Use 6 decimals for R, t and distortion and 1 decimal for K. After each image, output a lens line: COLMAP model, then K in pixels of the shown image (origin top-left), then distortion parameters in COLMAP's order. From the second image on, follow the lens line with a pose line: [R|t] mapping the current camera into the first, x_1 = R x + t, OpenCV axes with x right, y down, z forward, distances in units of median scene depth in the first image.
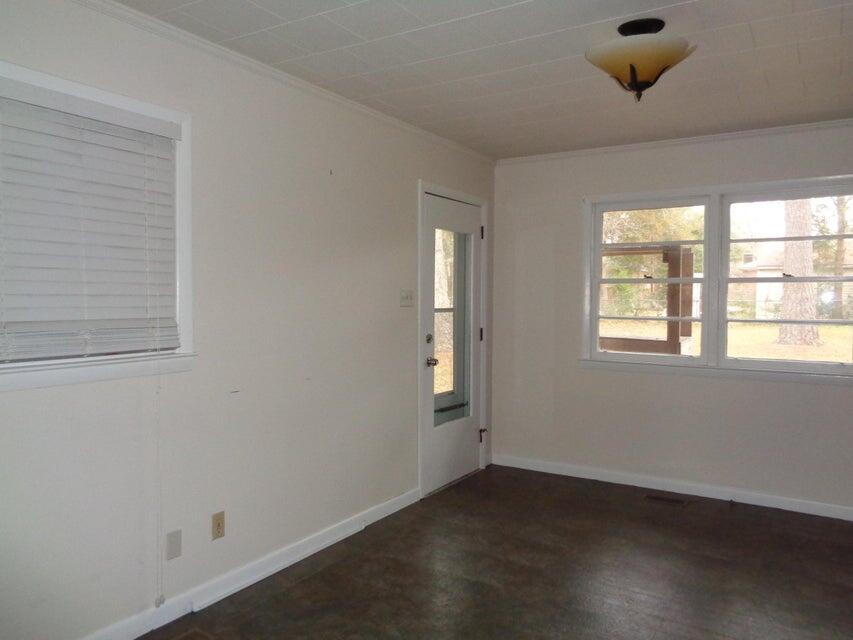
lens RADIAL K [[636.8, 0, 427.4], [0, 636.8, 318.0], [0, 0, 1]] dist [-0.001644, -0.007241]
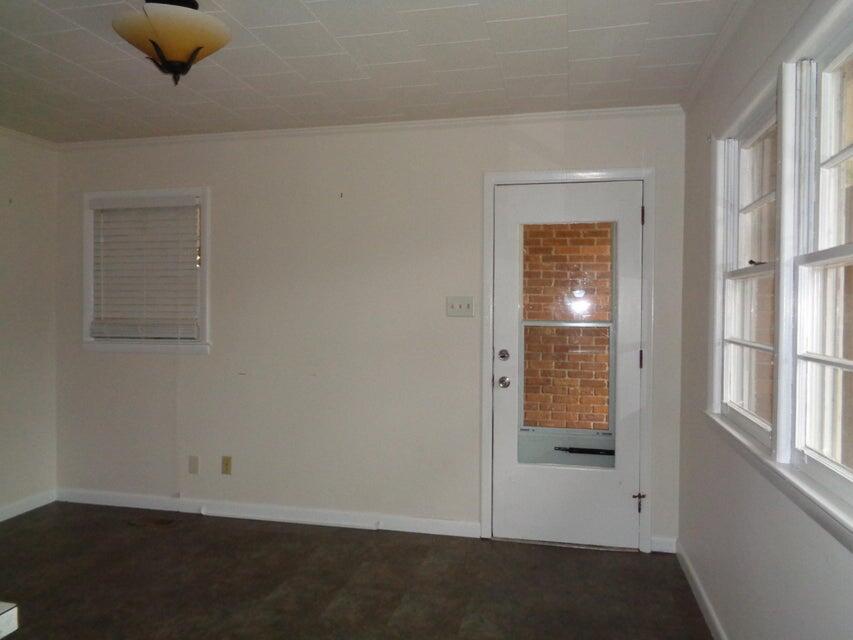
lens RADIAL K [[636.8, 0, 427.3], [0, 636.8, 315.3], [0, 0, 1]] dist [-0.001644, -0.007241]
pose [[0.336937, 0.002553, -0.941524, 0.757930], [-0.035434, 0.999322, -0.009971, -0.008669], [0.940860, 0.036722, 0.336799, 0.600740]]
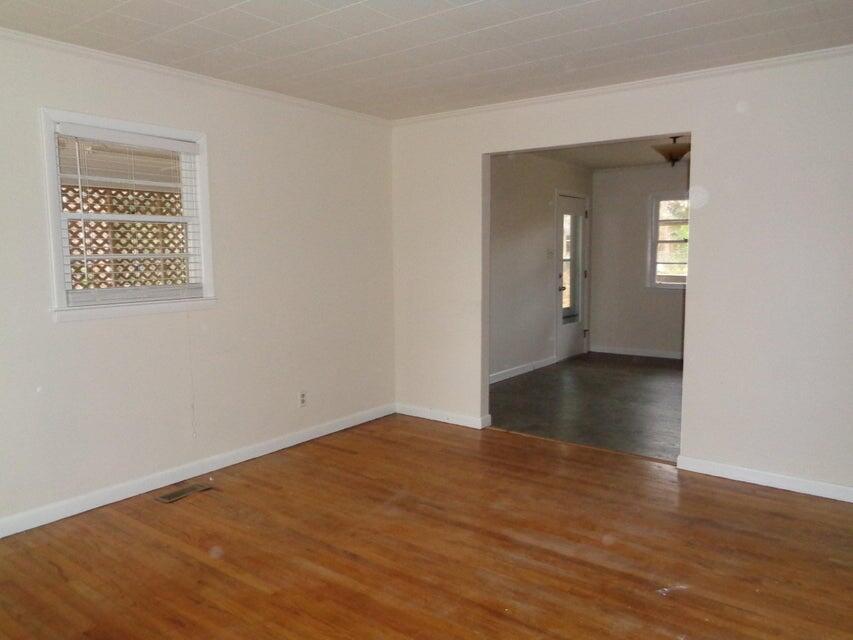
lens RADIAL K [[636.8, 0, 418.8], [0, 636.8, 324.5], [0, 0, 1]] dist [-0.001644, -0.007241]
pose [[0.994802, -0.006510, -0.101620, -0.211741], [0.014082, 0.997161, 0.073973, 0.030374], [0.100850, -0.075019, 0.992069, -0.846810]]
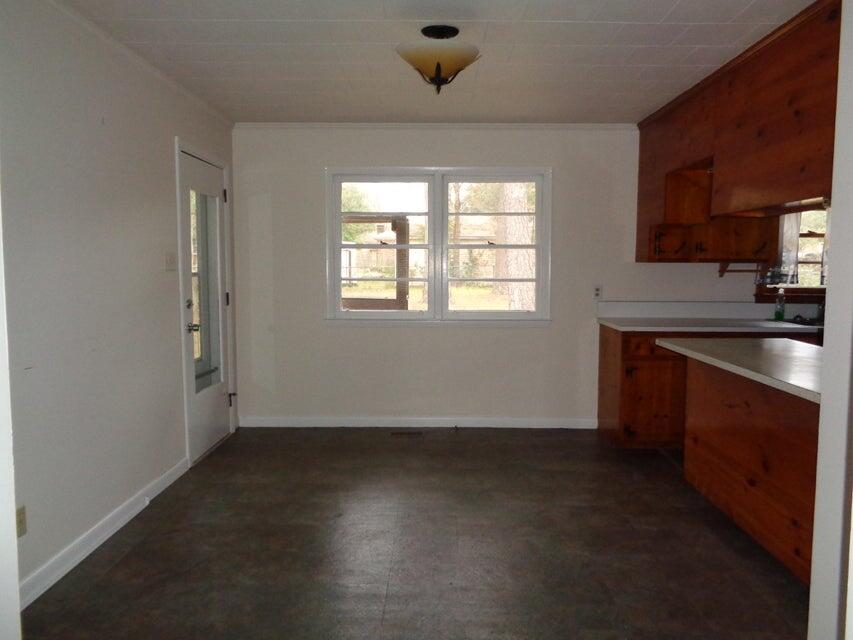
lens RADIAL K [[636.8, 0, 424.6], [0, 636.8, 316.4], [0, 0, 1]] dist [-0.001644, -0.007241]
pose [[0.853853, -0.046215, 0.518459, -0.190846], [0.021486, 0.998331, 0.053606, 0.006994], [-0.520071, -0.034632, 0.853421, -0.012965]]
